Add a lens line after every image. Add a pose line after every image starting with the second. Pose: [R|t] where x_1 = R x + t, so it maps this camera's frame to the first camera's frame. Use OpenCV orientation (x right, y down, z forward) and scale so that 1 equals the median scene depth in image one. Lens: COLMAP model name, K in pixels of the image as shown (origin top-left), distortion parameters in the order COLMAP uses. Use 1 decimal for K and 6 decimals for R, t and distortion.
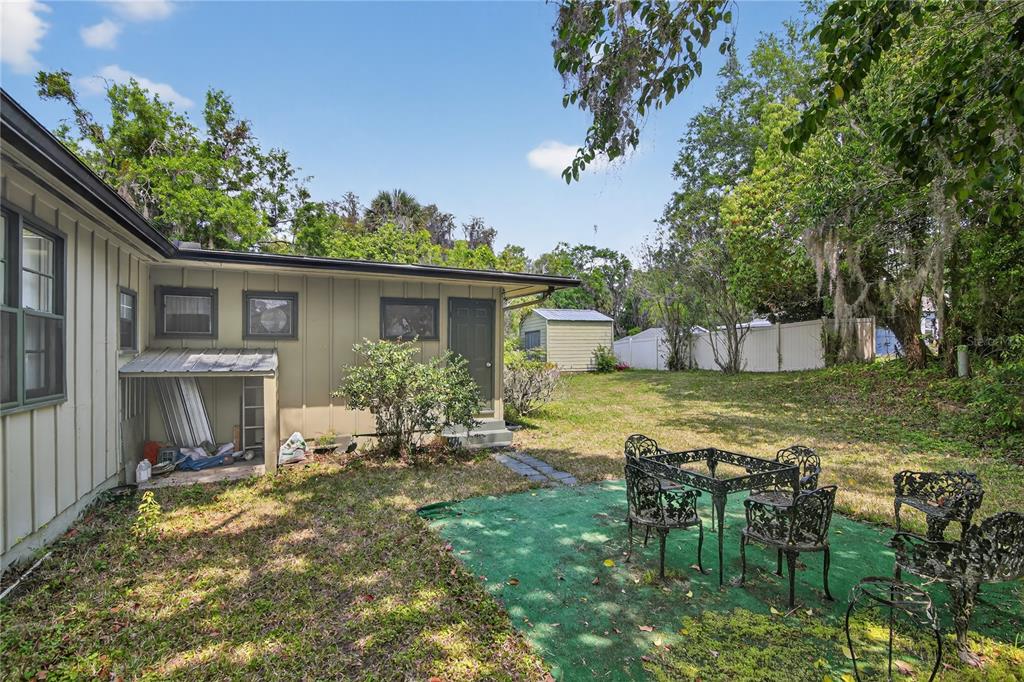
lens RADIAL K [[473.8, 0, 507.6], [0, 473.8, 345.9], [0, 0, 1]] dist [0.039493, -0.002493]
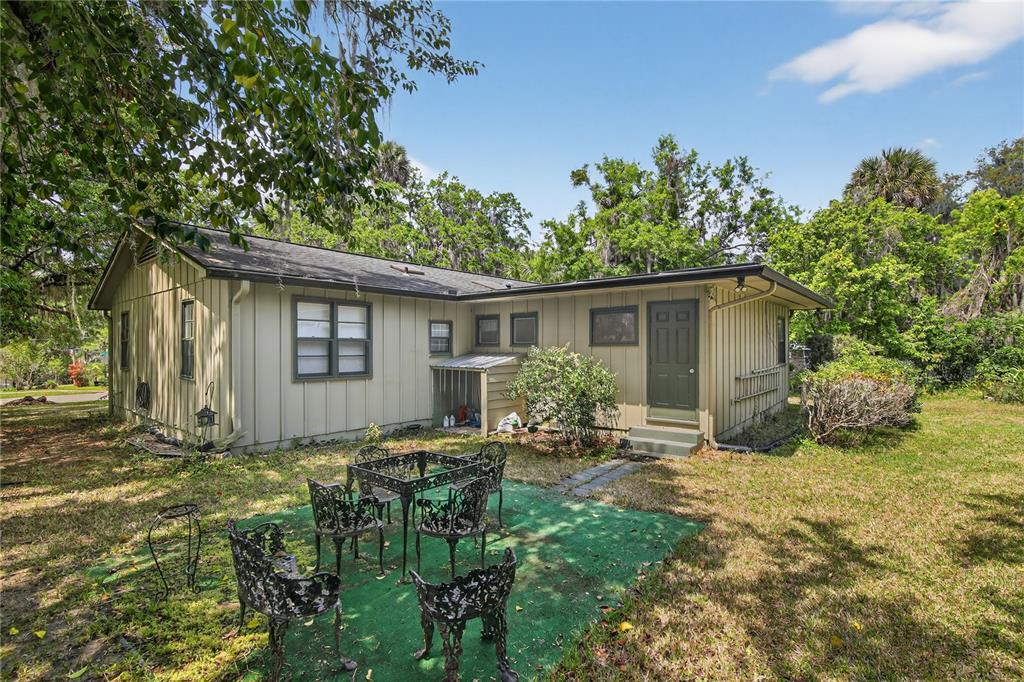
lens RADIAL K [[473.8, 0, 510.2], [0, 473.8, 344.4], [0, 0, 1]] dist [0.039493, -0.002493]
pose [[0.450090, -0.006177, -0.892962, 0.678406], [0.009656, 0.999951, -0.002050, -0.015407], [0.892931, -0.007700, 0.450128, 0.304608]]
